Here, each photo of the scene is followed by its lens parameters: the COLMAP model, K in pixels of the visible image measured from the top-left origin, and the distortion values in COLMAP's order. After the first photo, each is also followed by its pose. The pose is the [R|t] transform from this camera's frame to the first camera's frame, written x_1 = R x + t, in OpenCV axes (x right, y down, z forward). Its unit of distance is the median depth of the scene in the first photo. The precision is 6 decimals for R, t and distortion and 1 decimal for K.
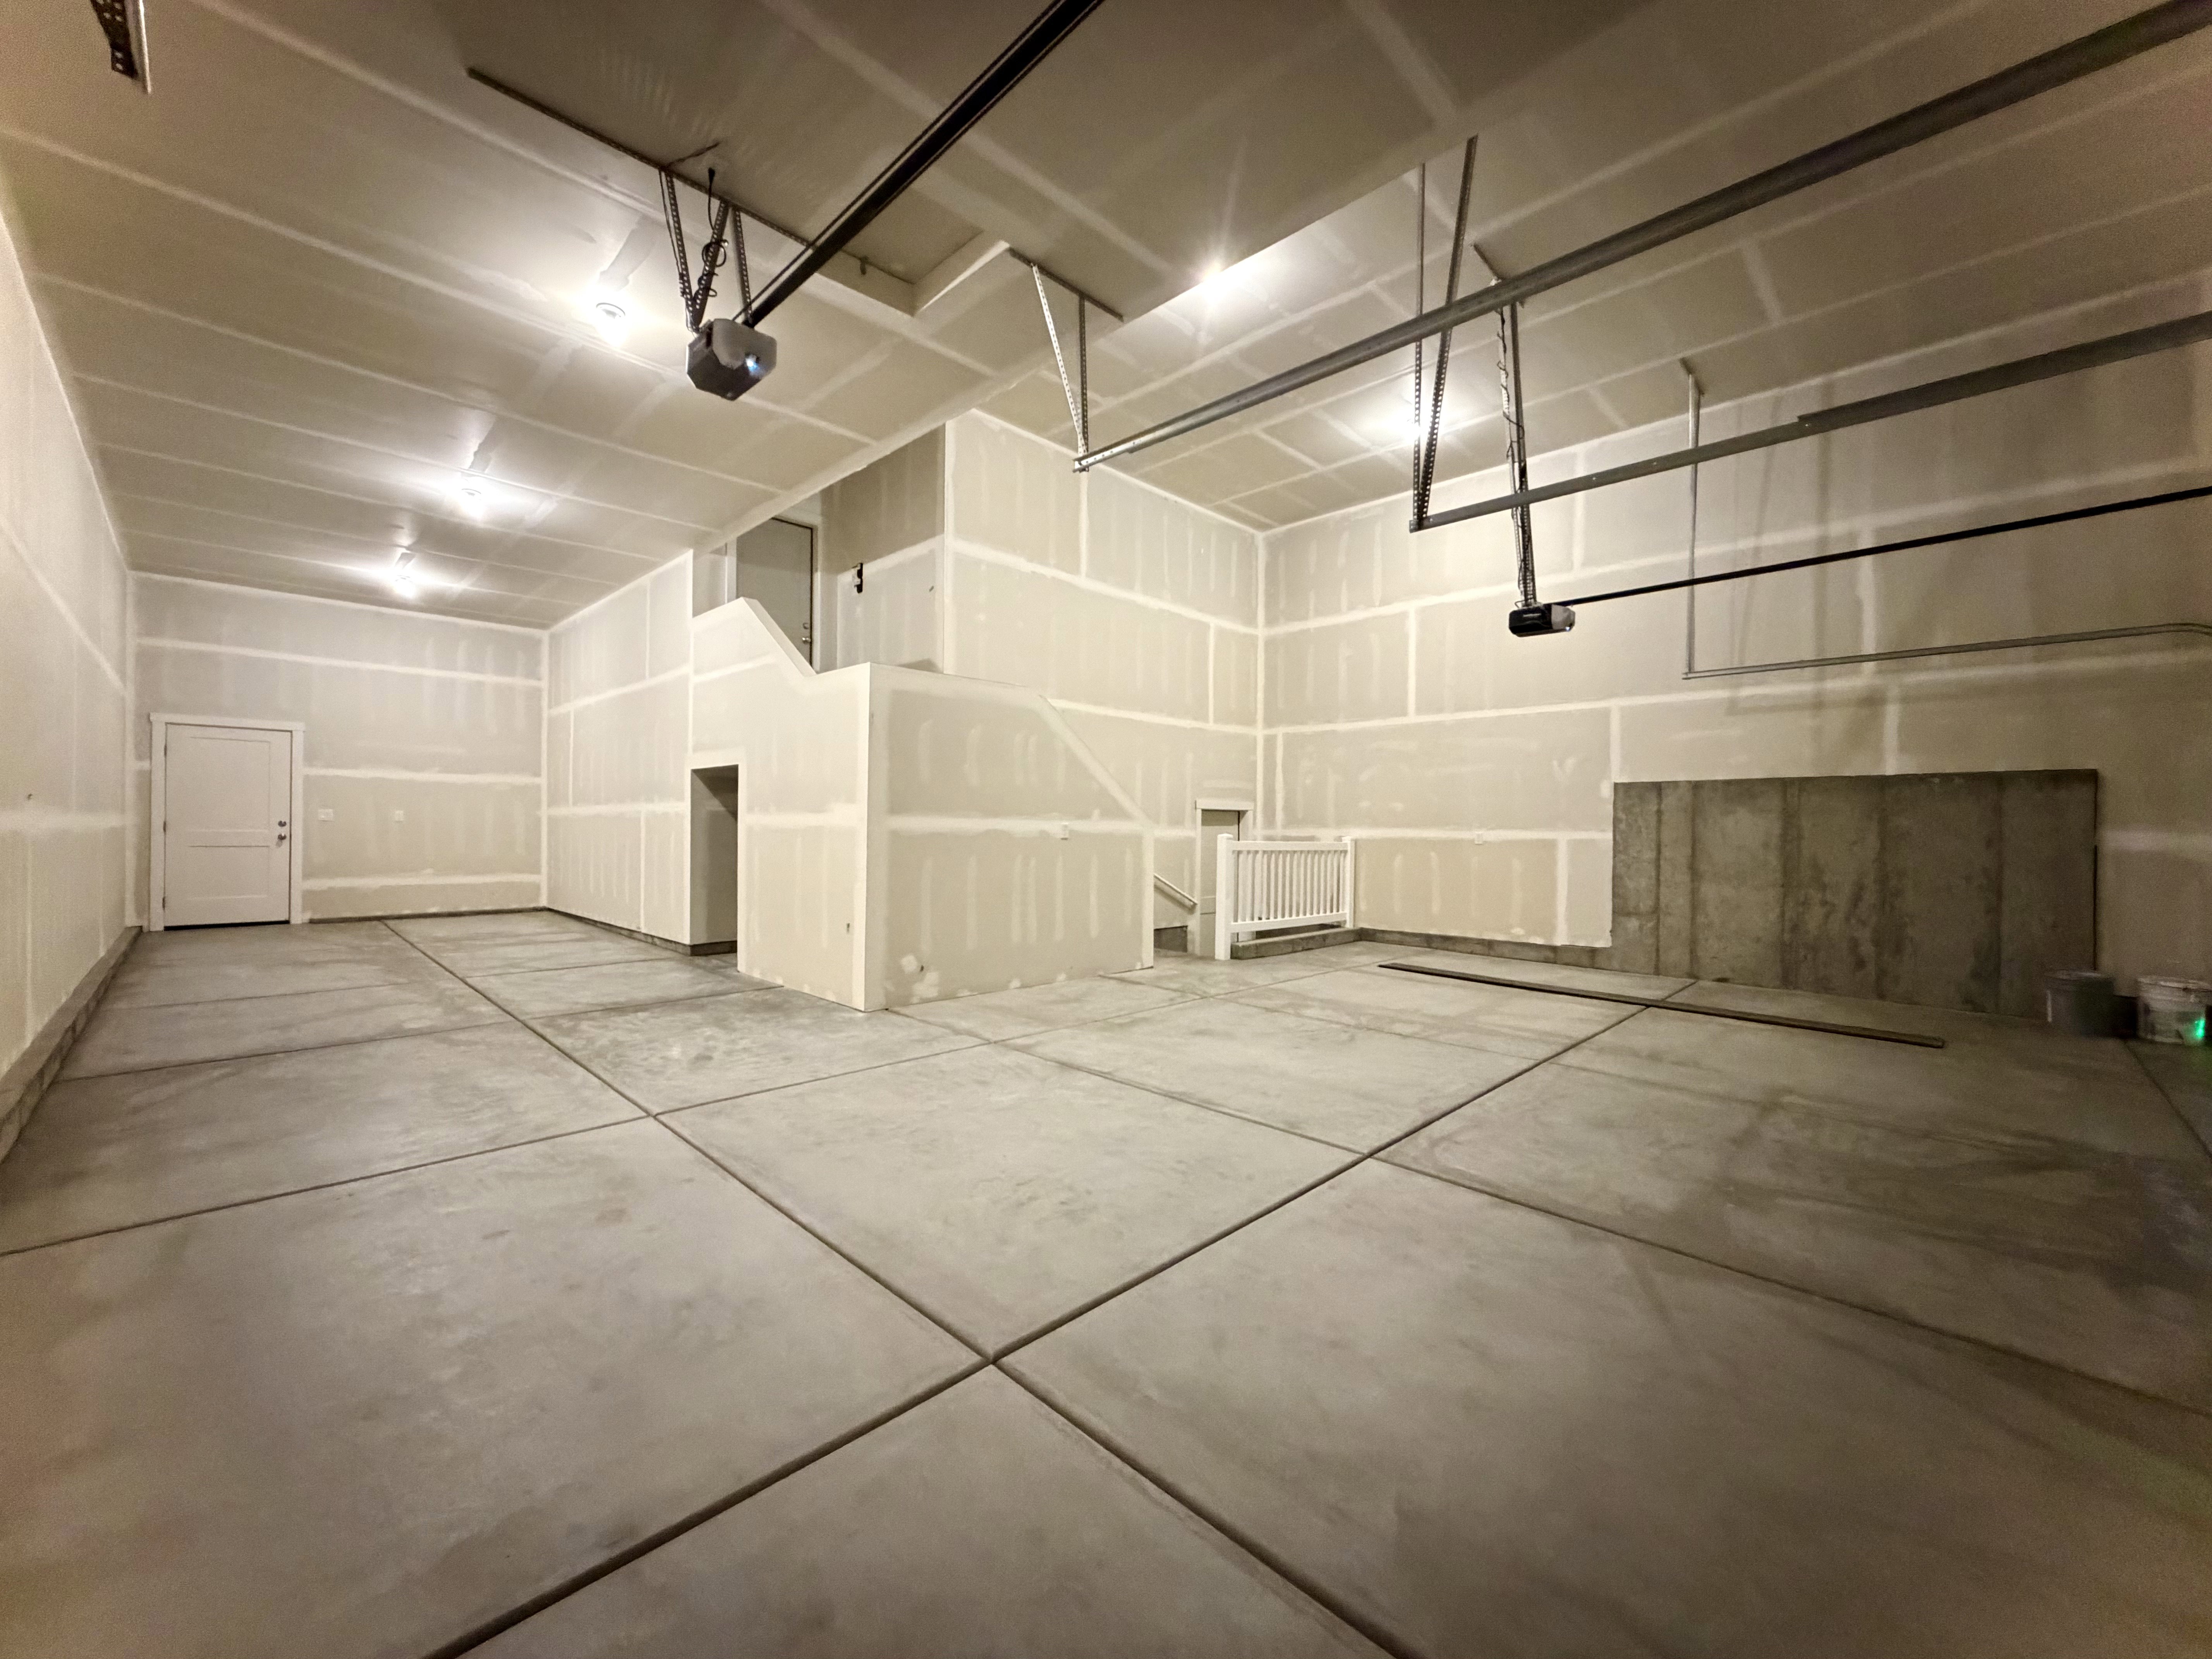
lens RADIAL K [[881.4, 0, 1103.0], [0, 881.4, 829.5], [0, 0, 1]] dist [-0.000443, 0.000868]
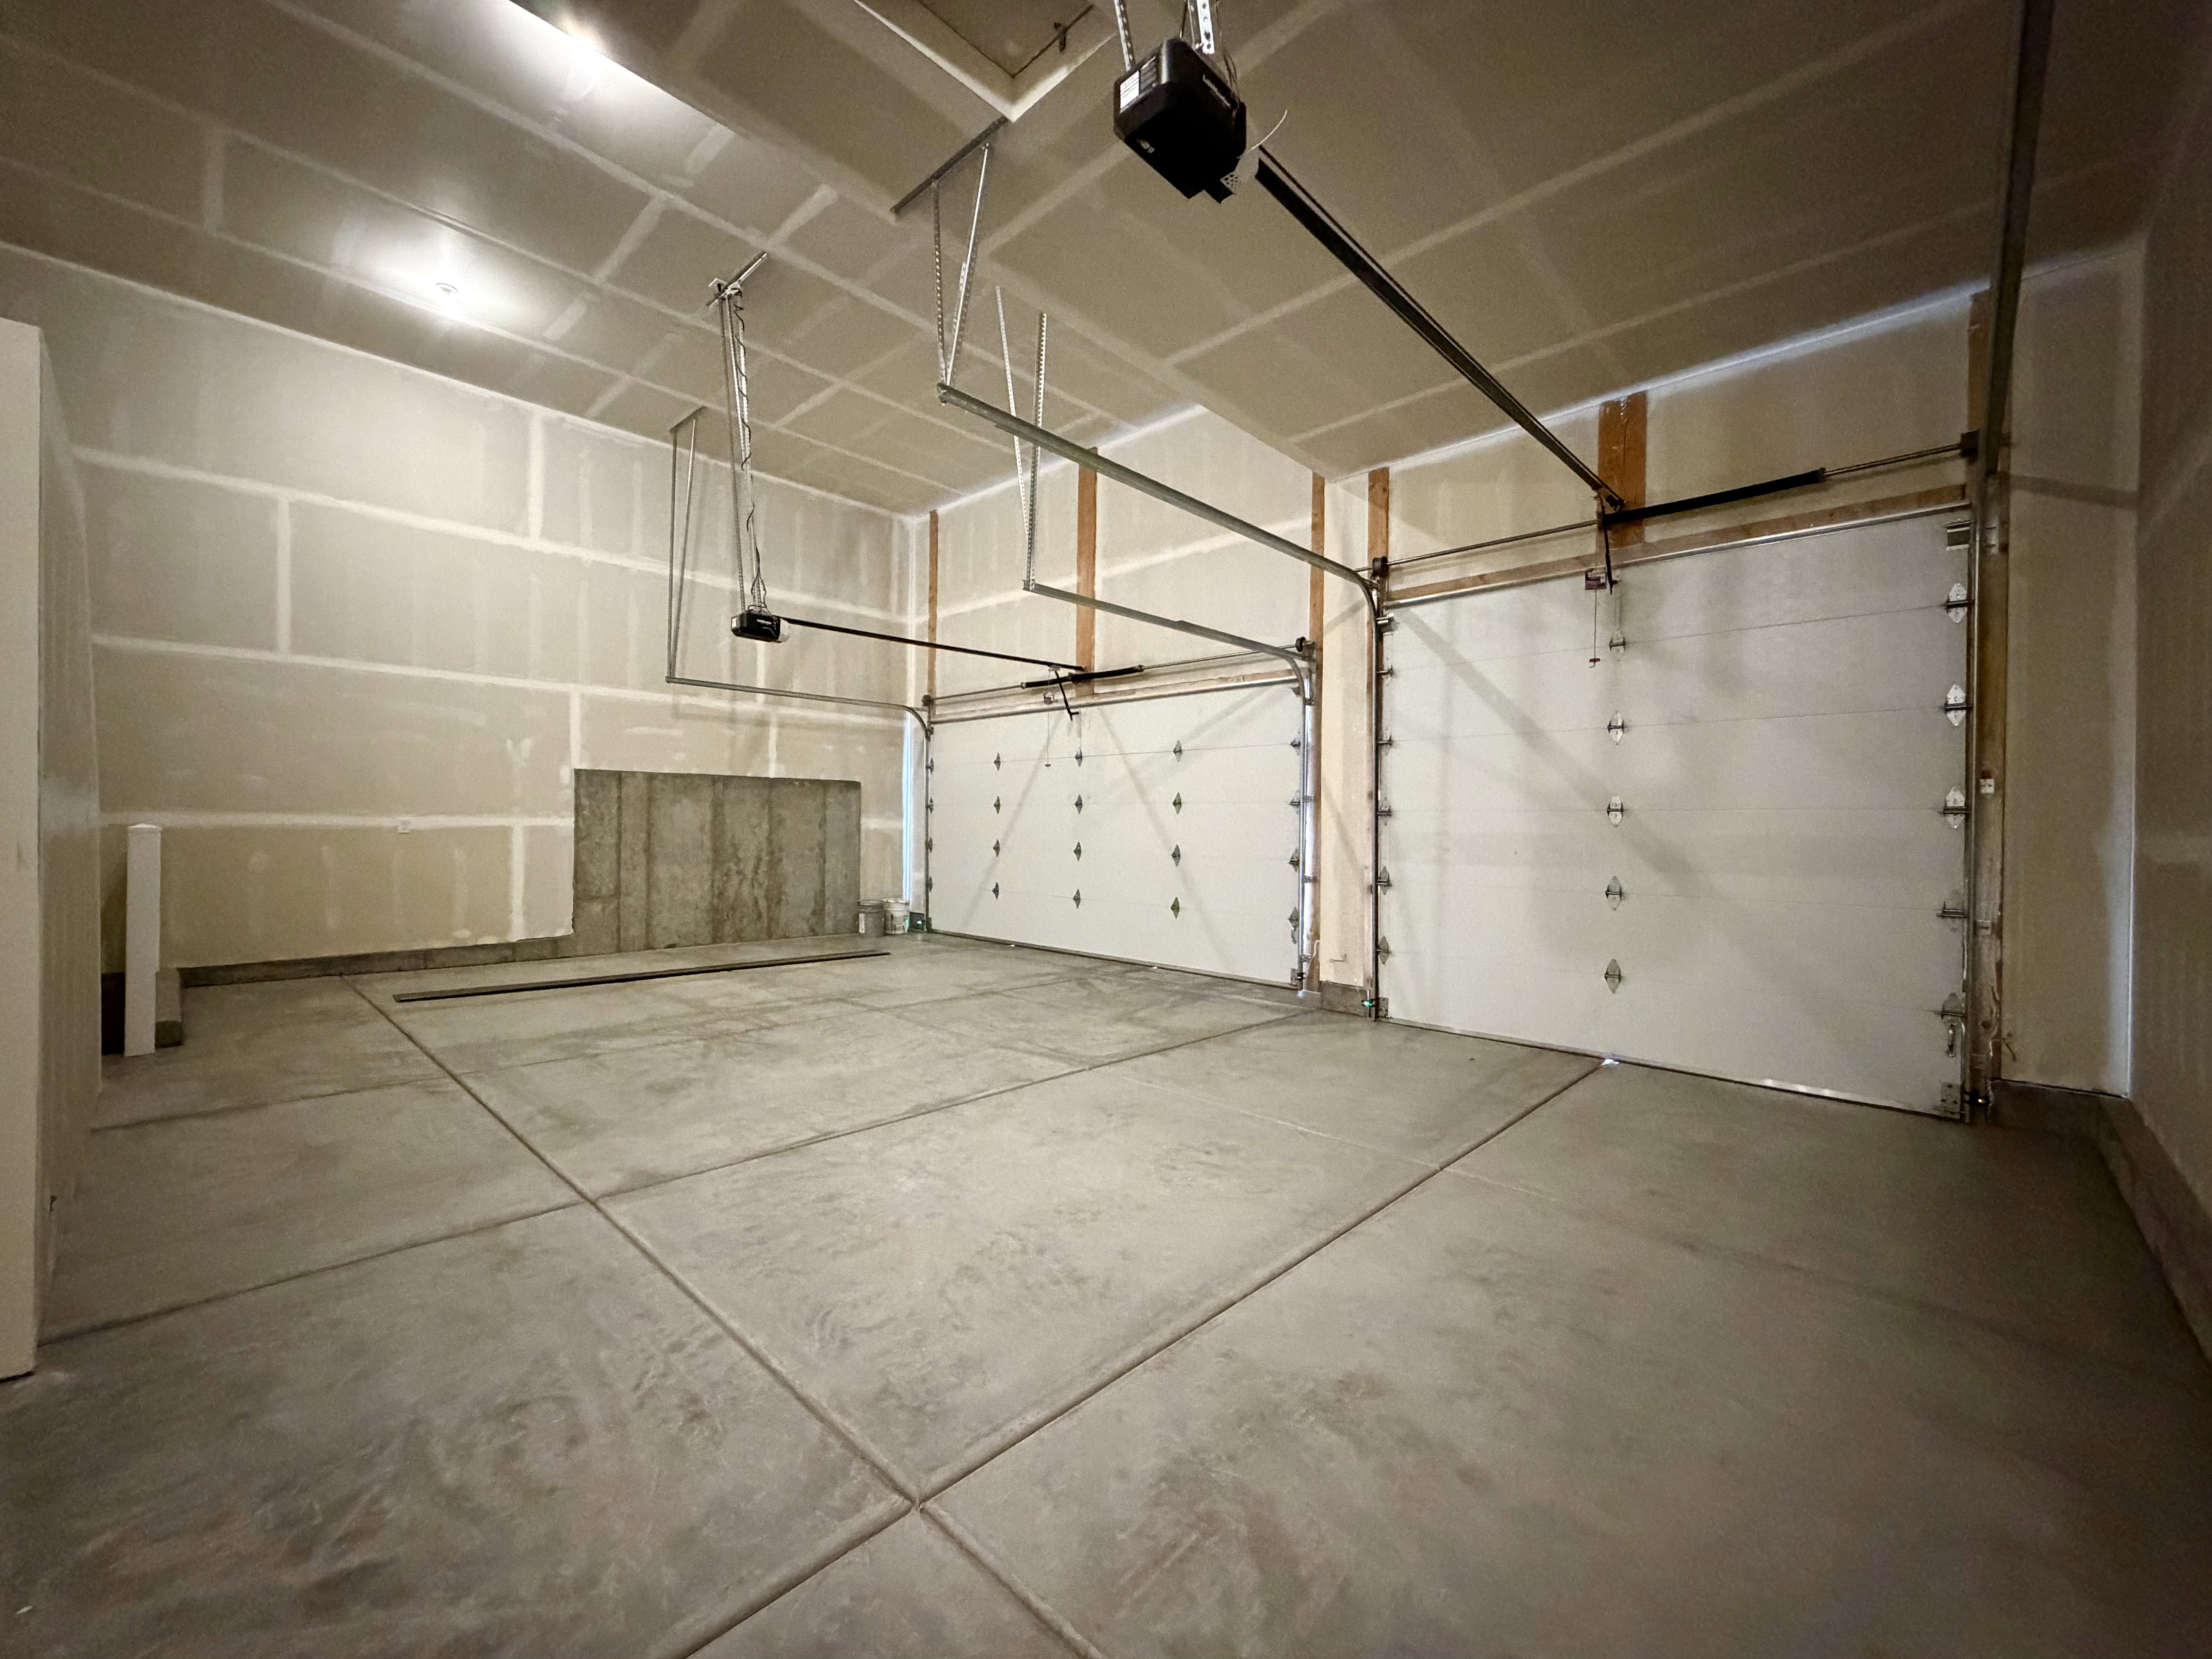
lens RADIAL K [[881.4, 0, 1103.0], [0, 881.4, 829.5], [0, 0, 1]] dist [-0.000443, 0.000868]
pose [[-0.019713, -0.017308, 0.999656, -0.515708], [-0.008558, 0.999816, 0.017142, -0.008218], [-0.999769, -0.008217, -0.019858, 0.503539]]
